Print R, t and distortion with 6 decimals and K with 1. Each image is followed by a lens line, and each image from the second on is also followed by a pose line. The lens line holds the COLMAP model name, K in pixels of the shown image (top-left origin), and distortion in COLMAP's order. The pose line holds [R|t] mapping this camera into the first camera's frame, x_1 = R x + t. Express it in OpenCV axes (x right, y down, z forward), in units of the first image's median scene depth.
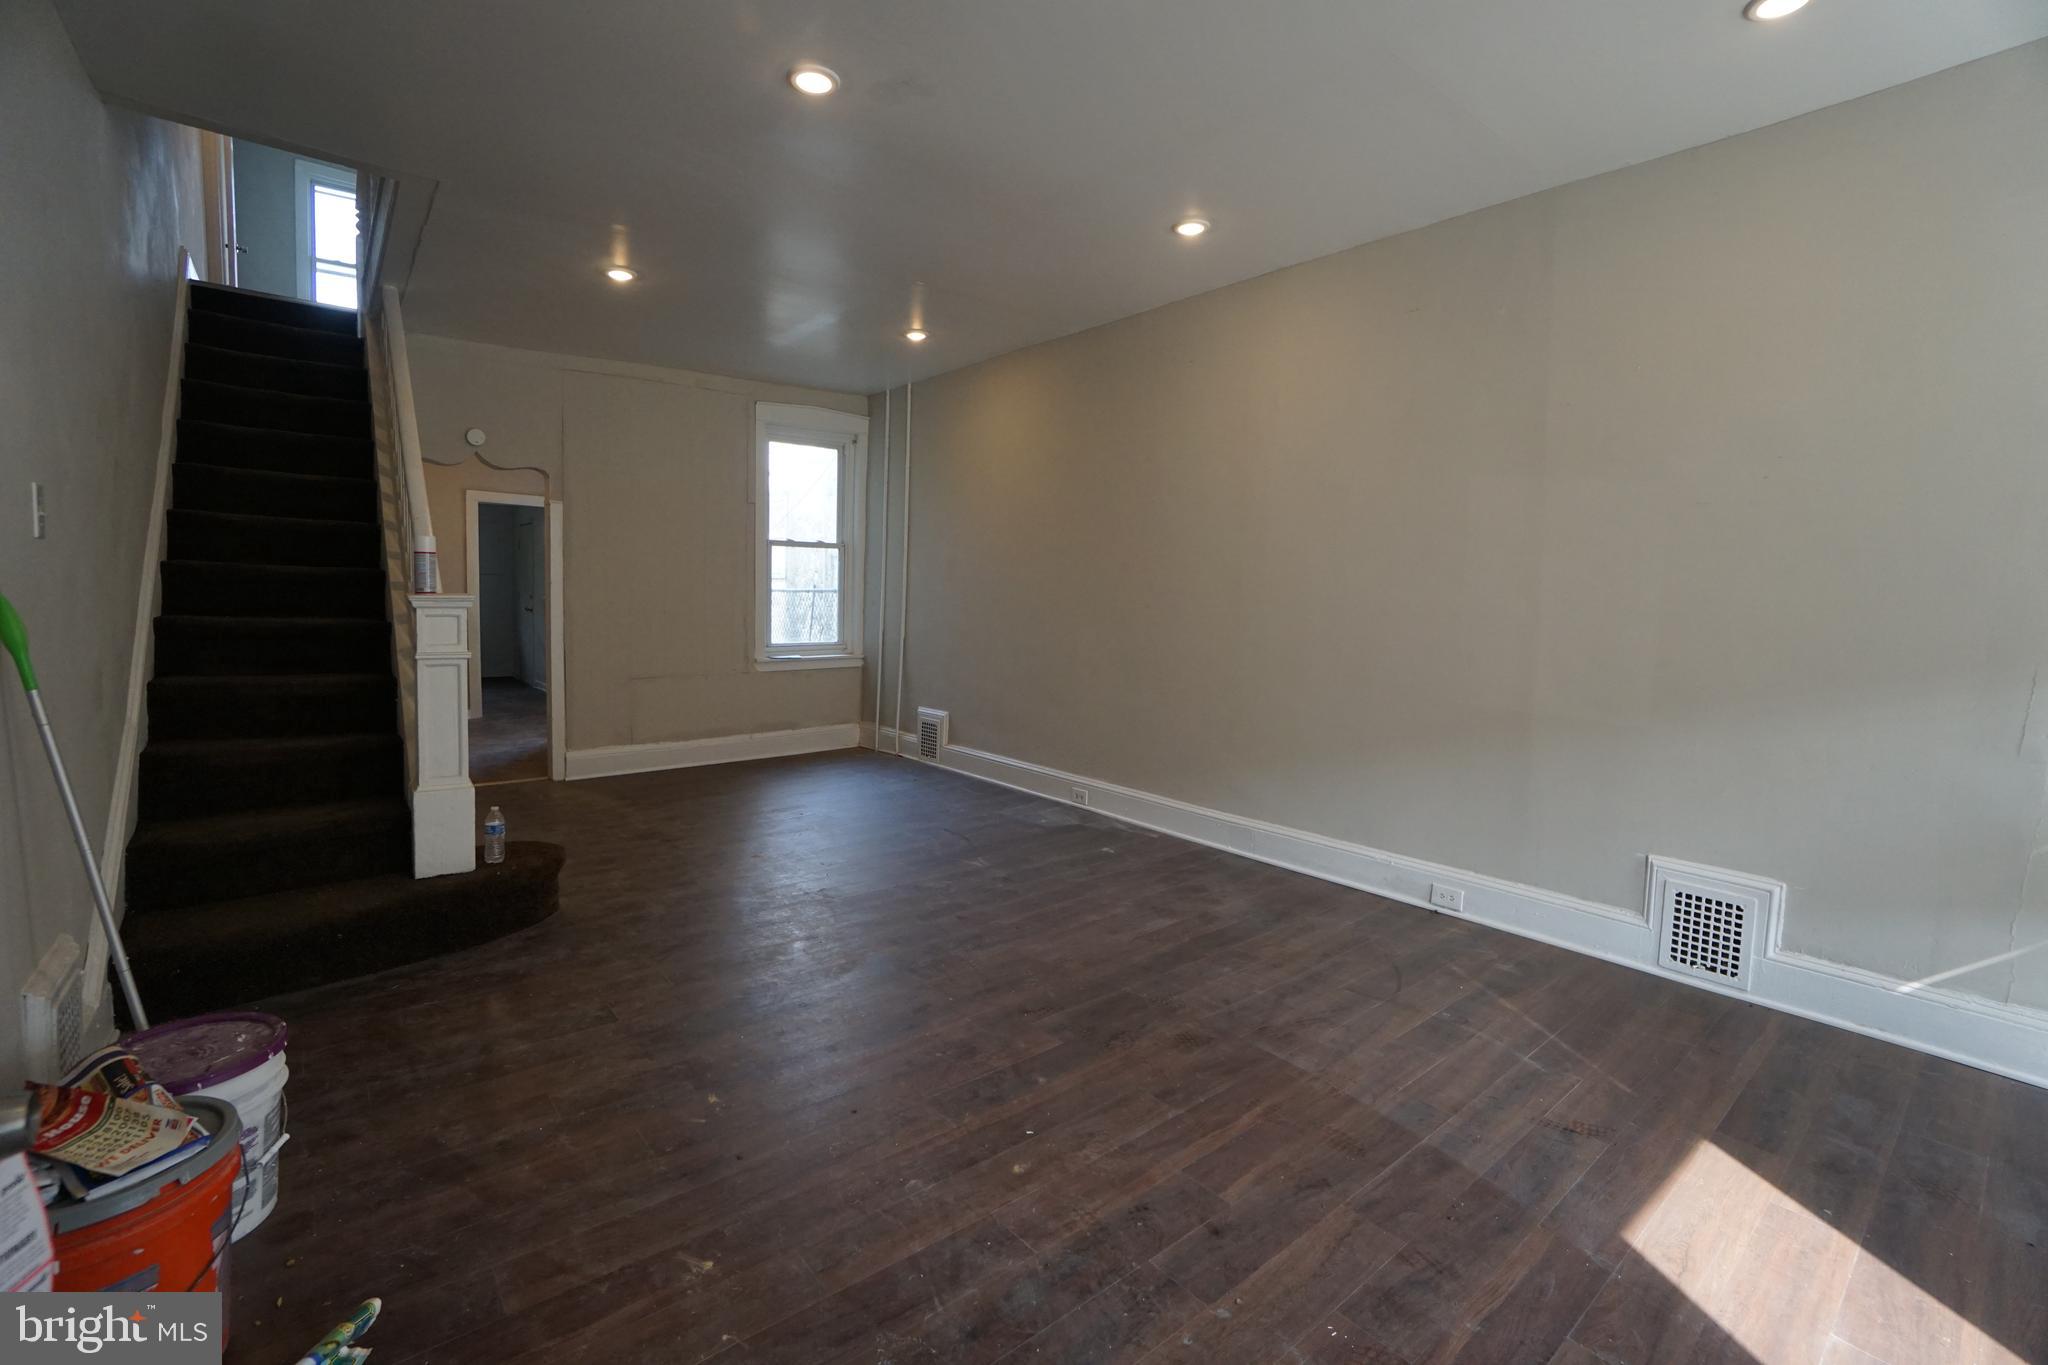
lens RADIAL K [[905.6, 0, 1018.7], [0, 905.6, 669.9], [0, 0, 1]] dist [-0.035450, 0.001809]
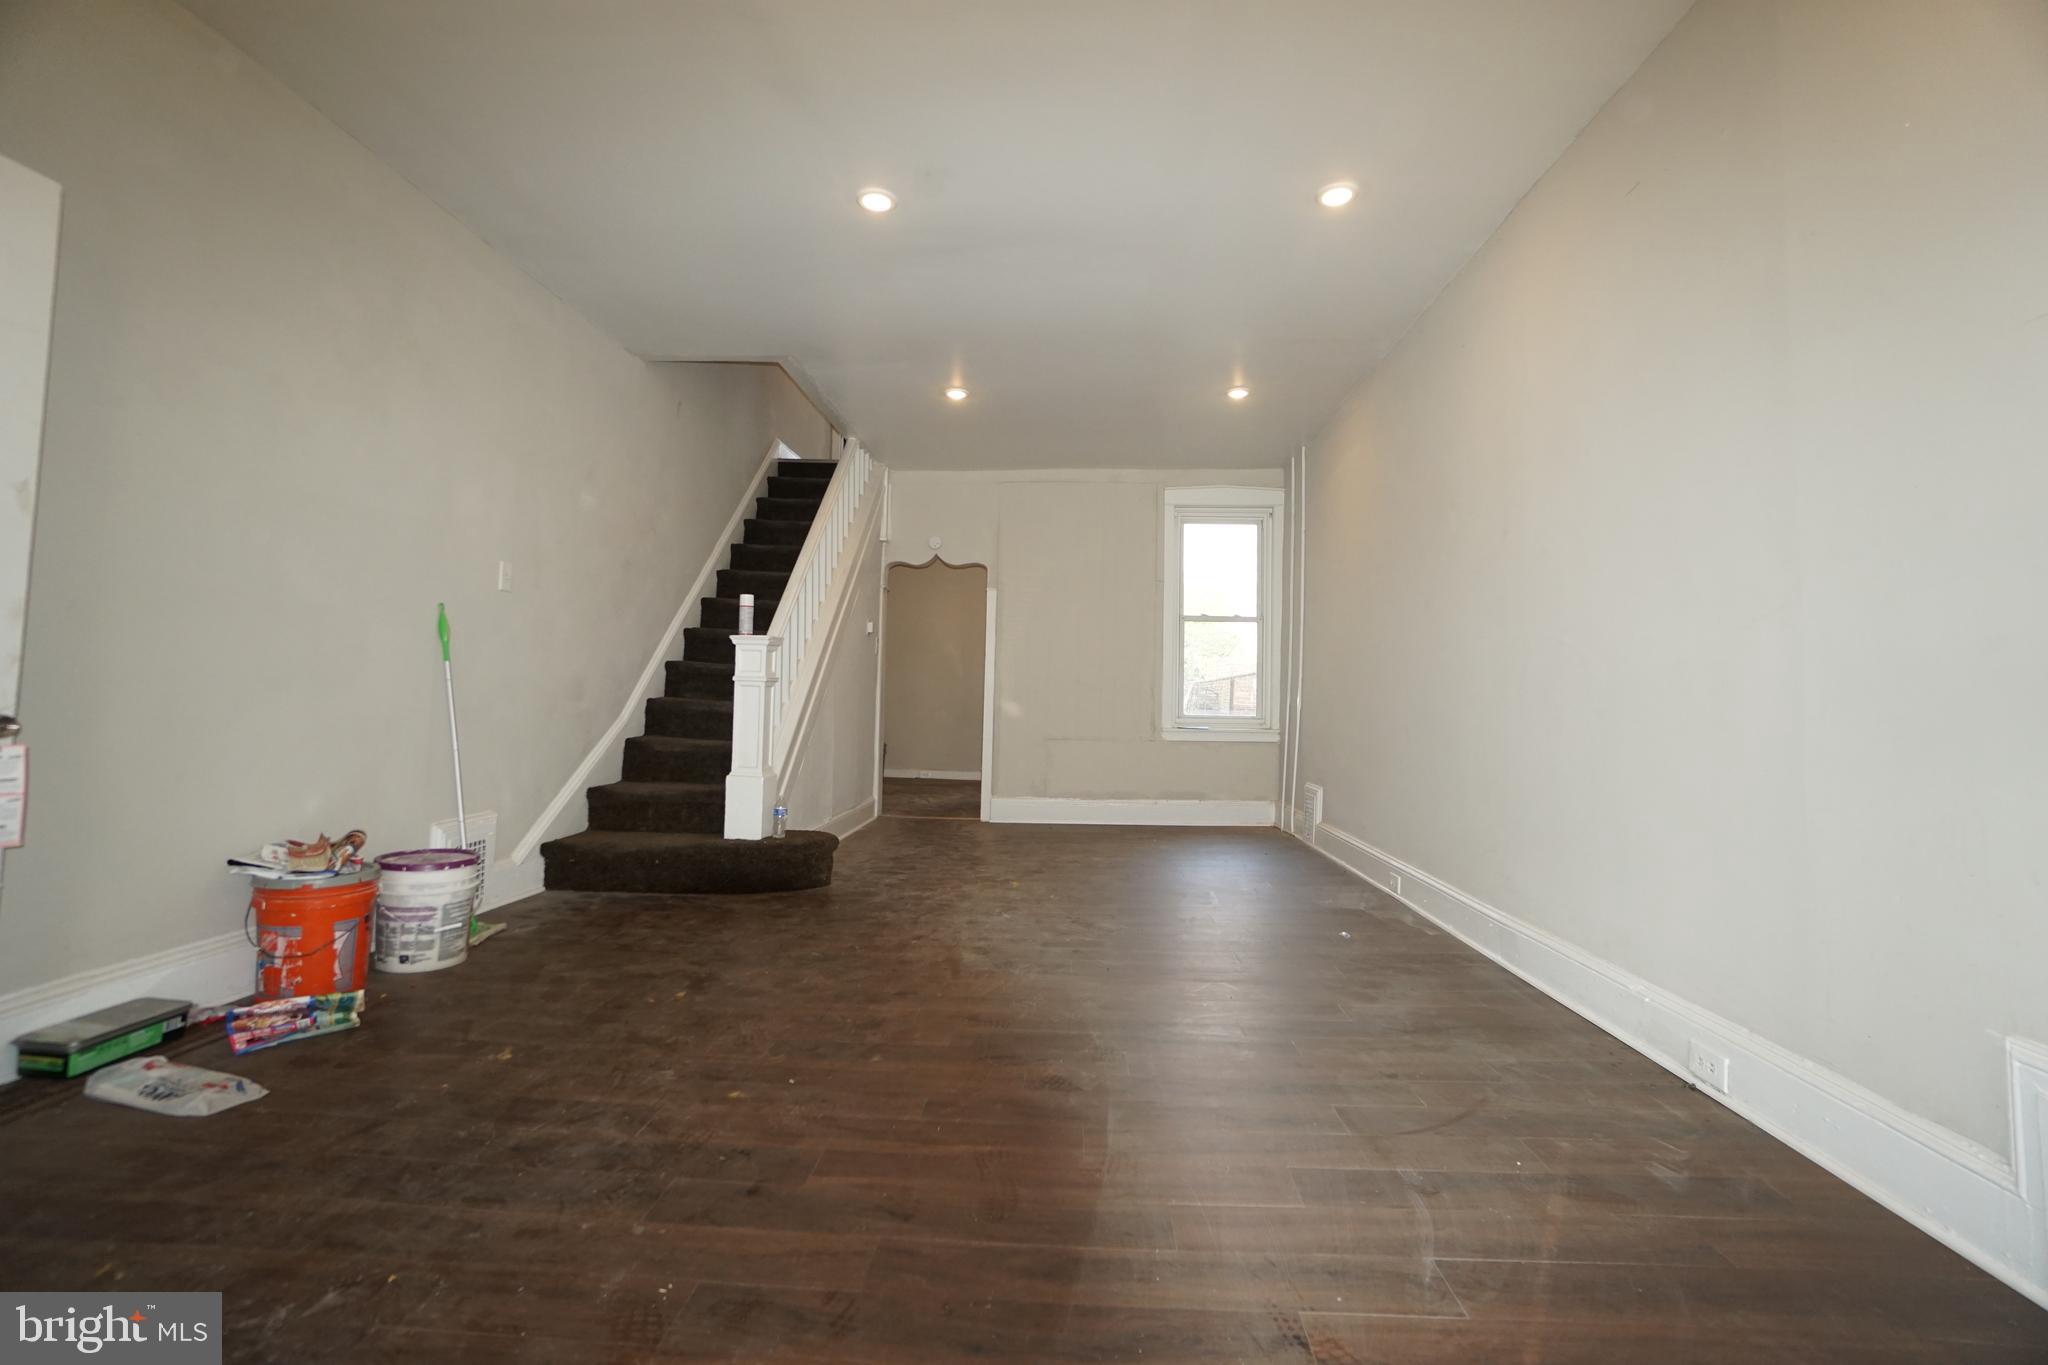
lens RADIAL K [[905.6, 0, 1021.5], [0, 905.6, 670.8], [0, 0, 1]] dist [-0.035450, 0.001809]
pose [[0.729945, -0.027108, -0.682969, 0.601450], [-0.067048, 0.991555, -0.111015, 0.096073], [0.680210, 0.126826, 0.721962, 0.248277]]
